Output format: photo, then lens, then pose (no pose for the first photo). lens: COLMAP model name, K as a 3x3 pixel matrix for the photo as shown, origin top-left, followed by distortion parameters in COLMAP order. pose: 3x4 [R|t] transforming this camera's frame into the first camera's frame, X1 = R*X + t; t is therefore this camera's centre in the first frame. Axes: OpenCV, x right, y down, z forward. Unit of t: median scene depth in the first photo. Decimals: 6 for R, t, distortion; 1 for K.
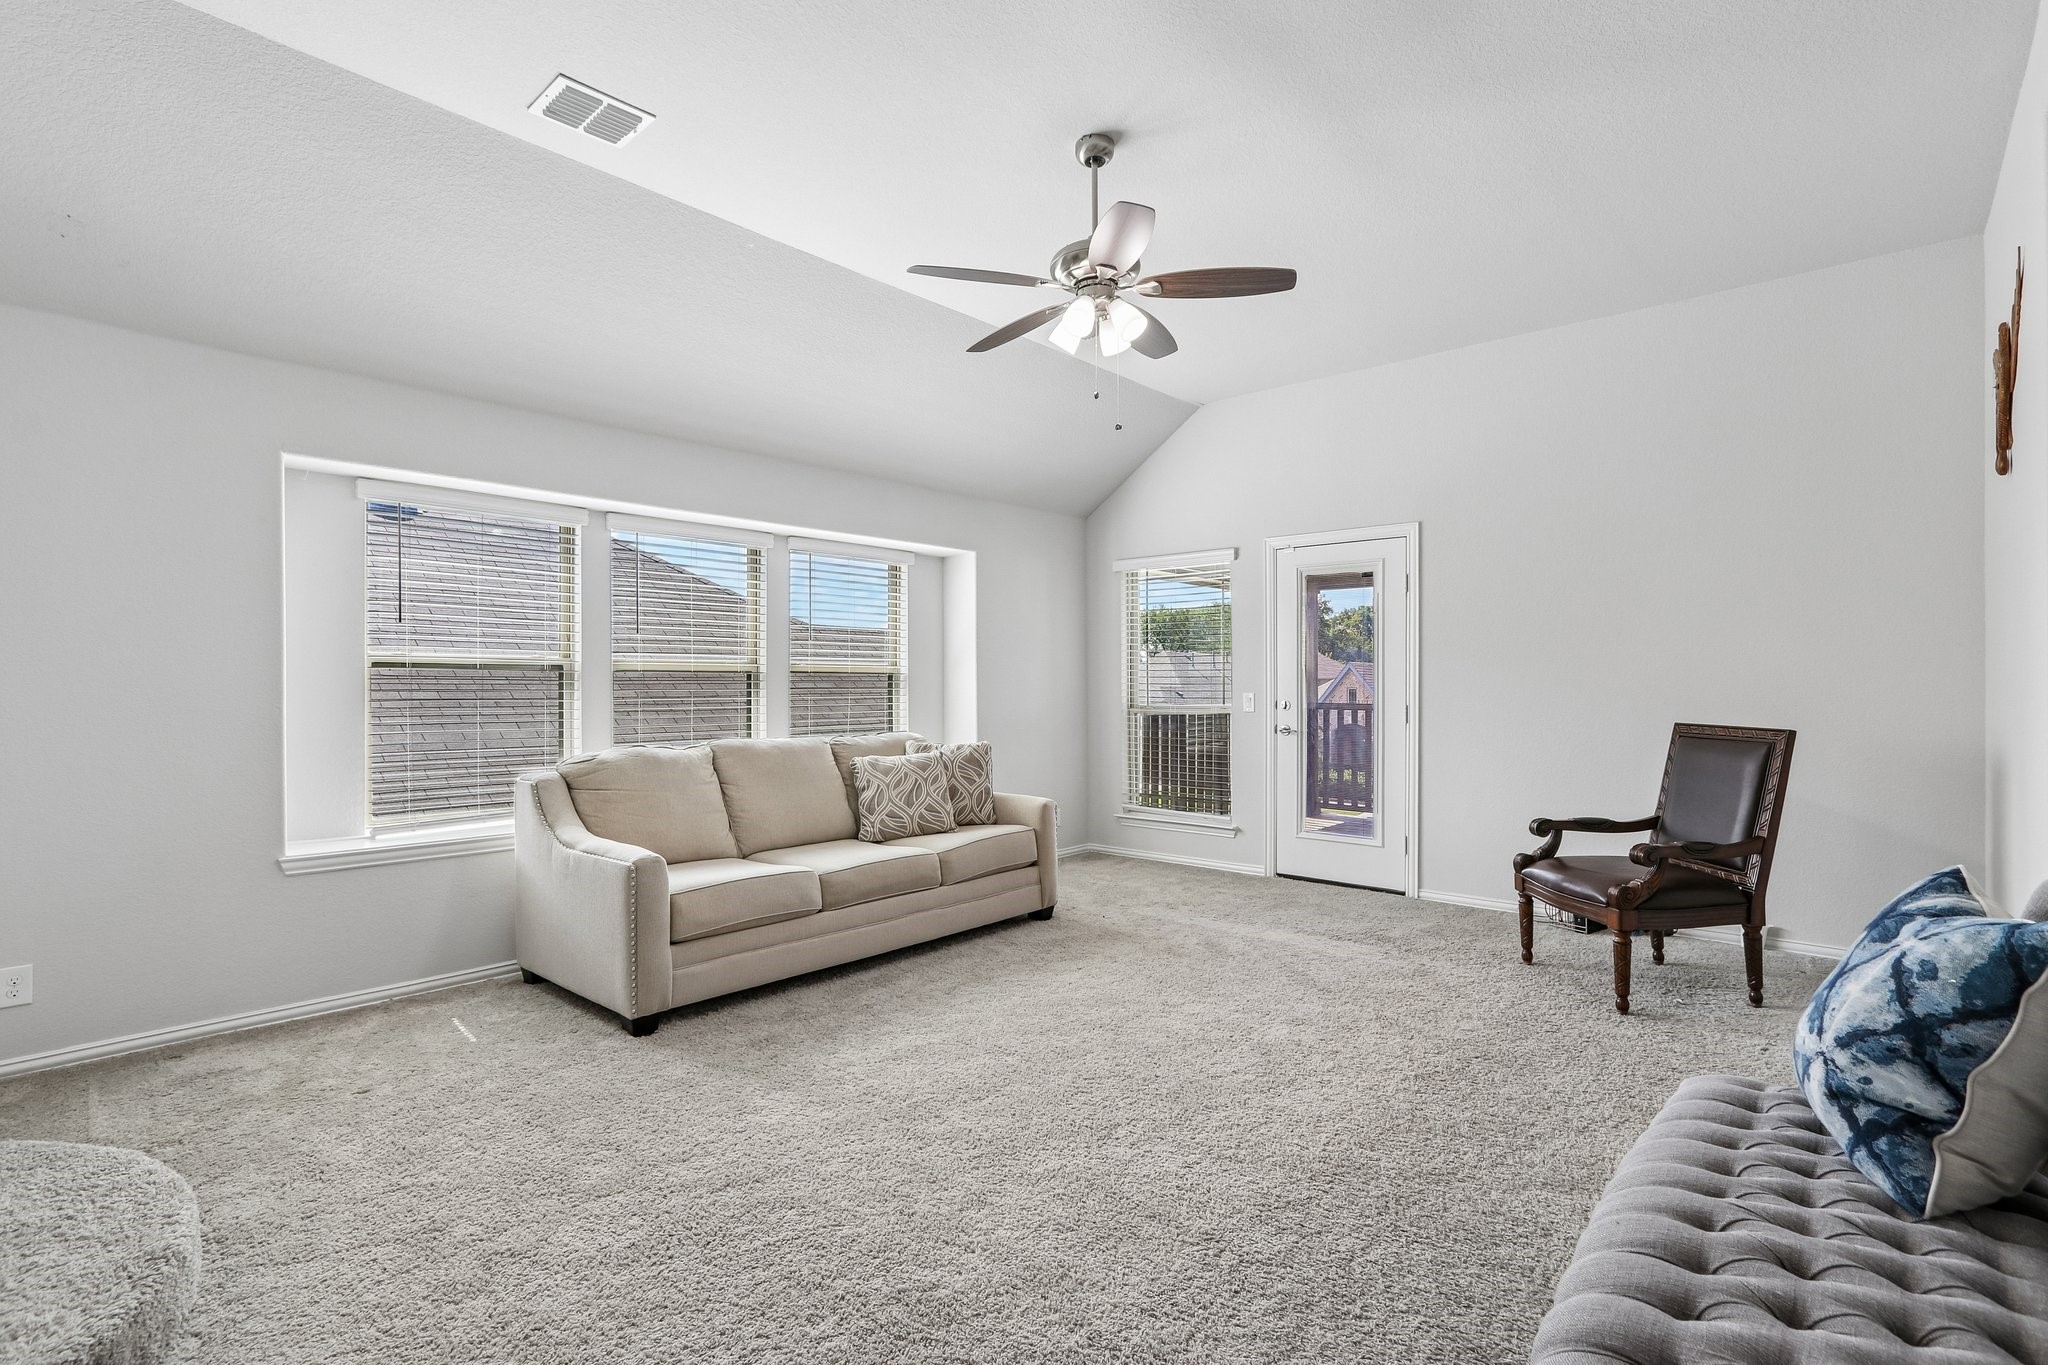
lens RADIAL K [[926.5, 0, 1024.0], [0, 926.5, 682.5], [0, 0, 1]] dist [-0.065502, 0.000022]
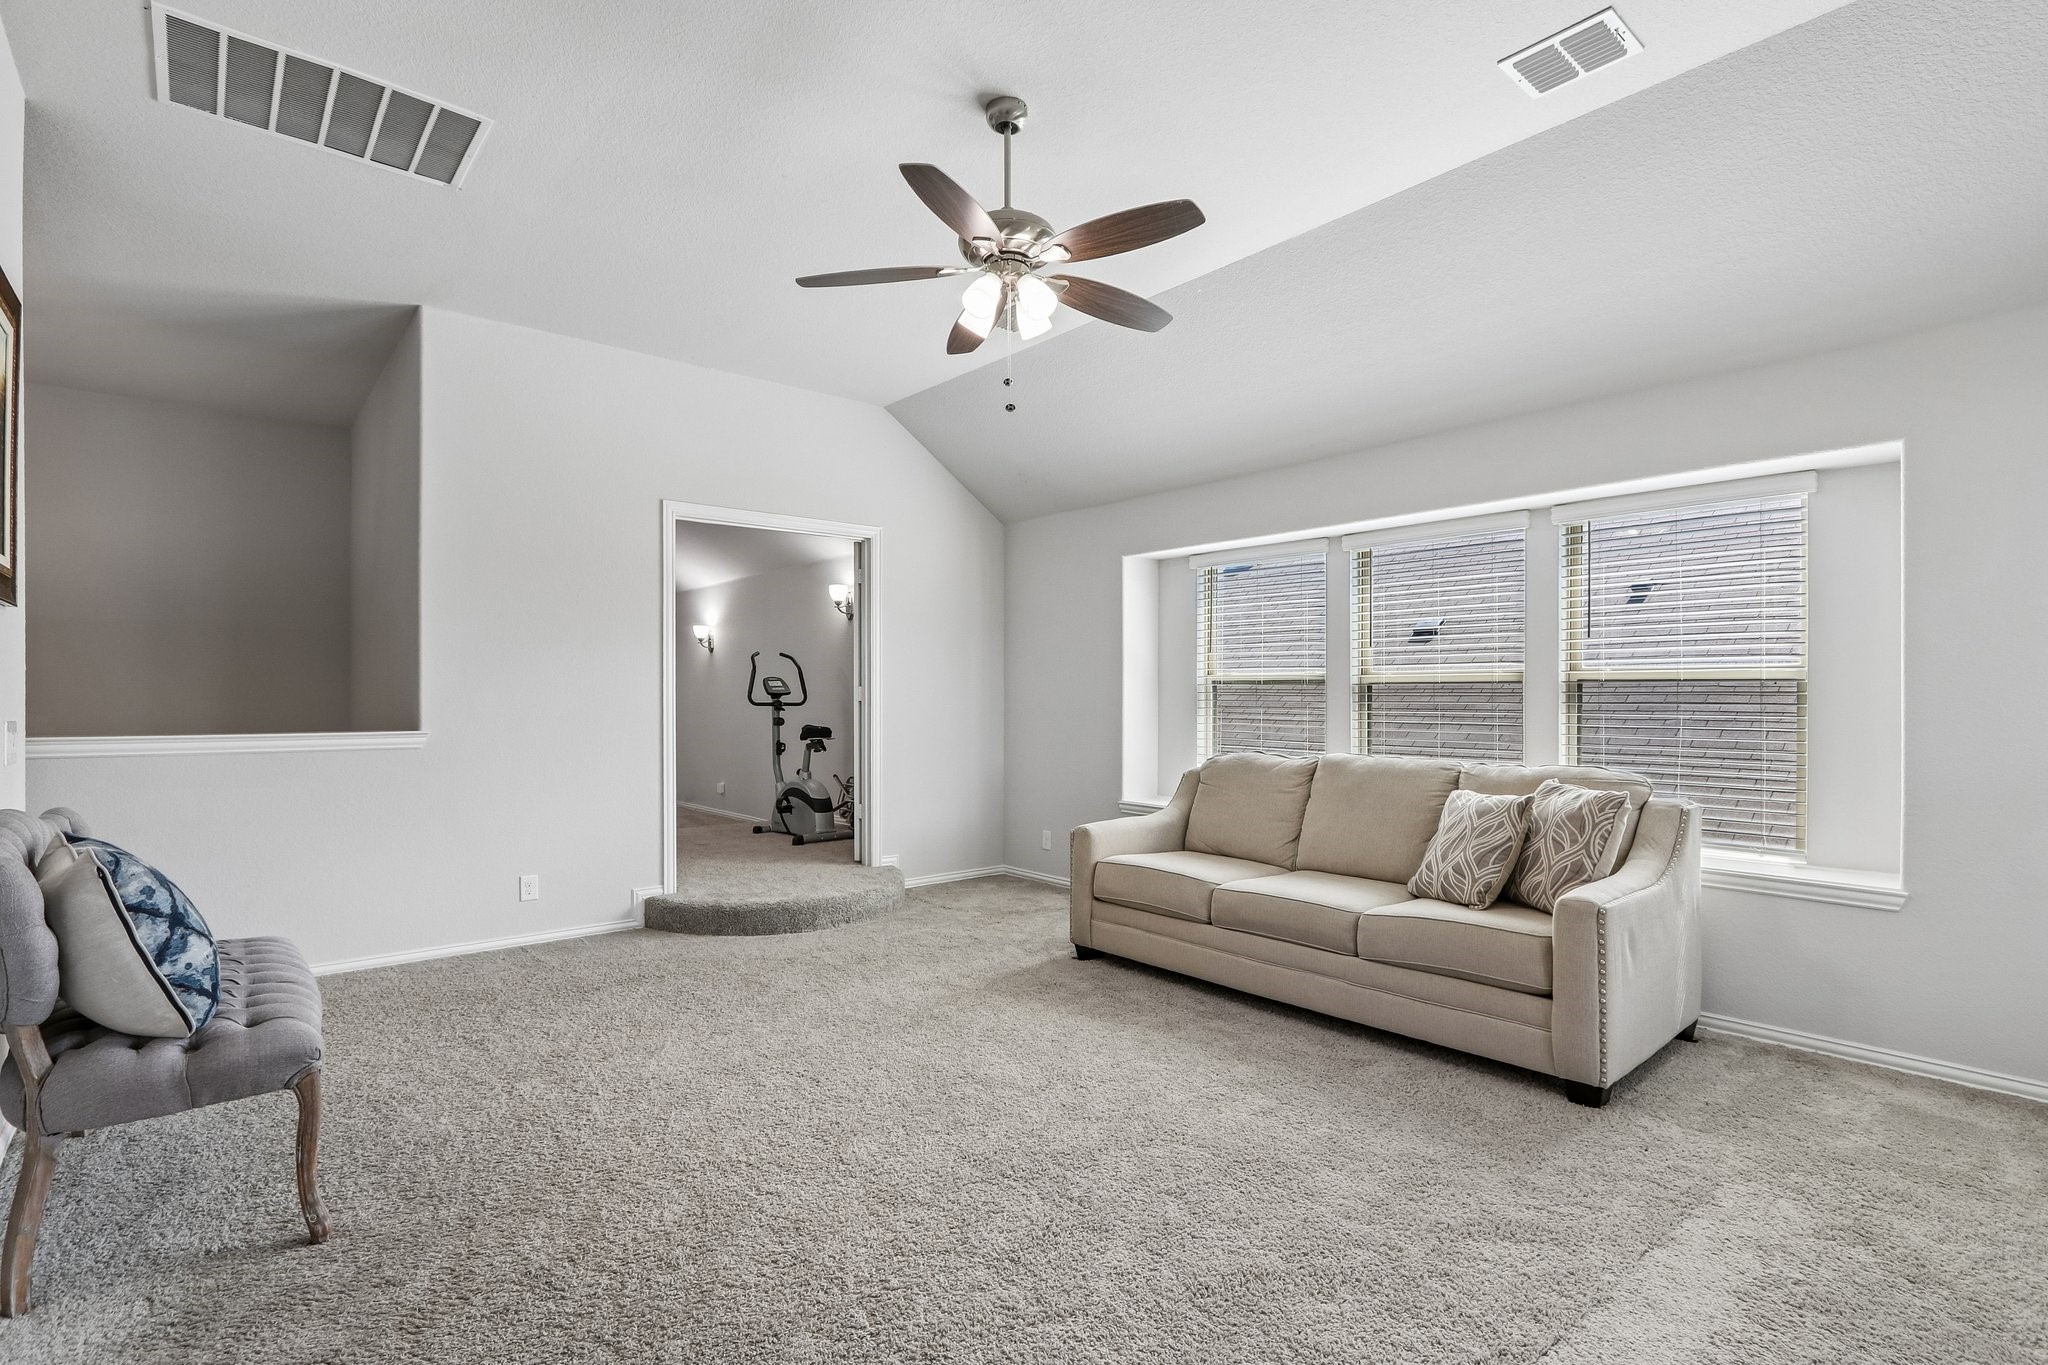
lens RADIAL K [[948.9, 0, 1026.8], [0, 948.9, 689.8], [0, 0, 1]] dist [-0.016277, 0.000327]
pose [[-0.100601, -0.004565, -0.994916, 0.747353], [0.000341, 0.999989, -0.004623, -0.001752], [0.994927, -0.000805, -0.100599, 0.813534]]
